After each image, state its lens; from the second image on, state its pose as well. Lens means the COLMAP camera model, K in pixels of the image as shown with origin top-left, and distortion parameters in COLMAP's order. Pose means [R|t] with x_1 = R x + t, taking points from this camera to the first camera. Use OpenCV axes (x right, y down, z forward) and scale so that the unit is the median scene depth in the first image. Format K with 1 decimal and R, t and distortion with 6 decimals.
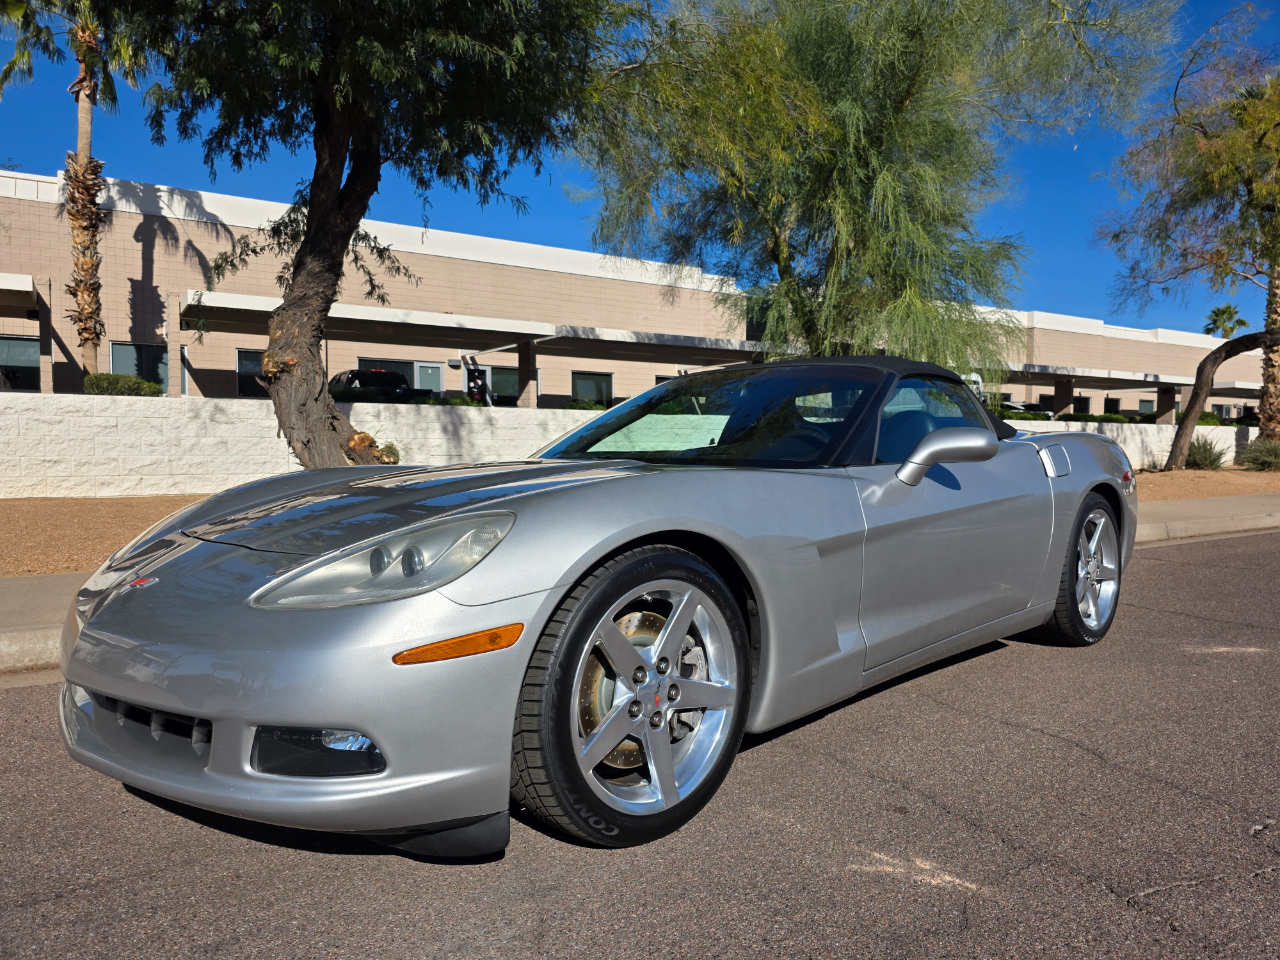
lens RADIAL K [[864.1, 0, 650.0], [0, 864.1, 485.3], [0, 0, 1]] dist [0.040456, -0.035321]
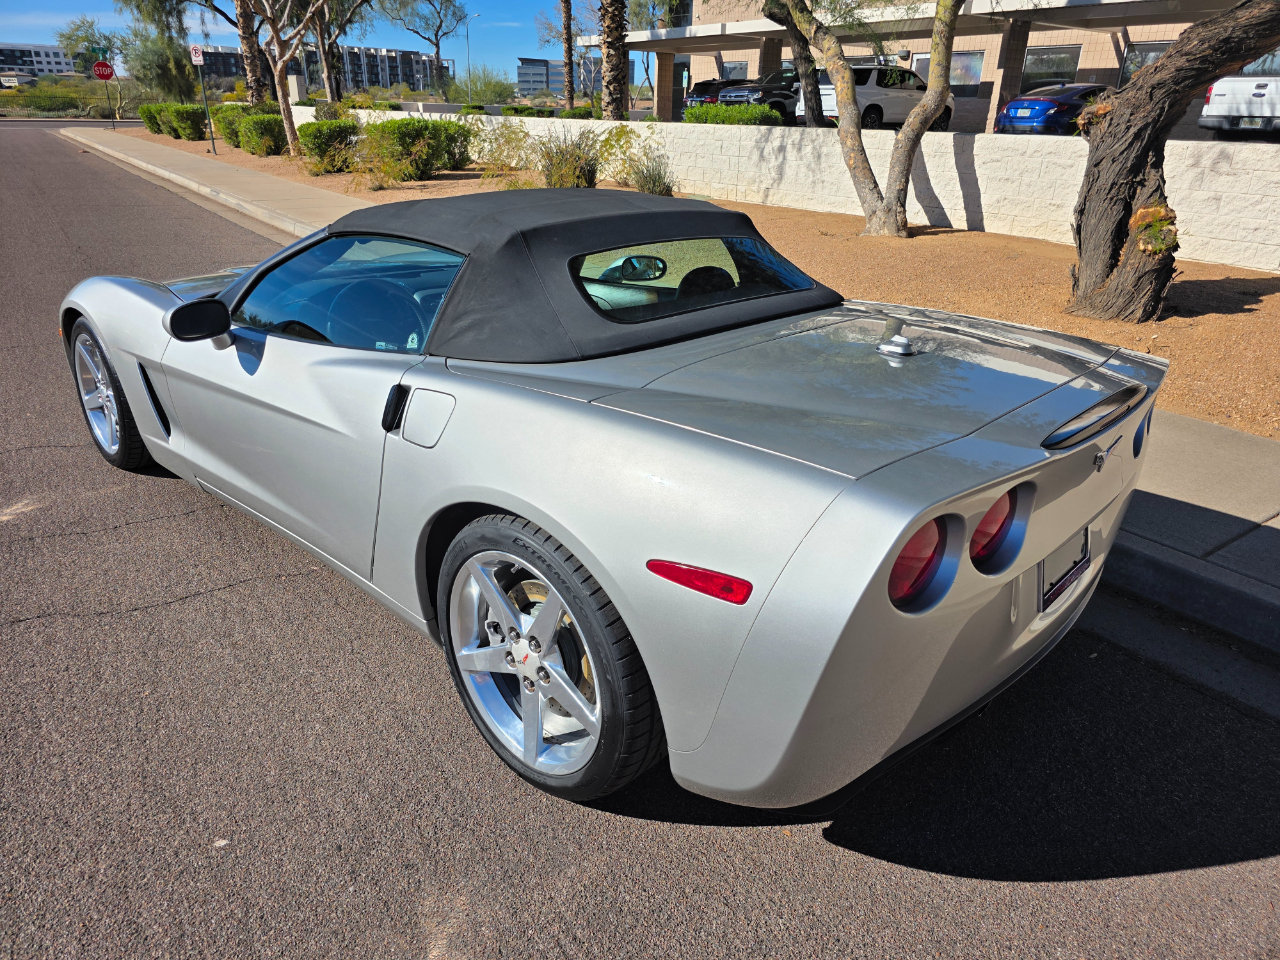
lens RADIAL K [[864.1, 0, 637.9], [0, 864.1, 479.4], [0, 0, 1]] dist [0.040456, -0.035321]
pose [[0.015425, 0.383518, -0.923405, 0.262916], [-0.070388, 0.921640, 0.381609, -0.055911], [0.997400, 0.059110, 0.041211, 0.290839]]
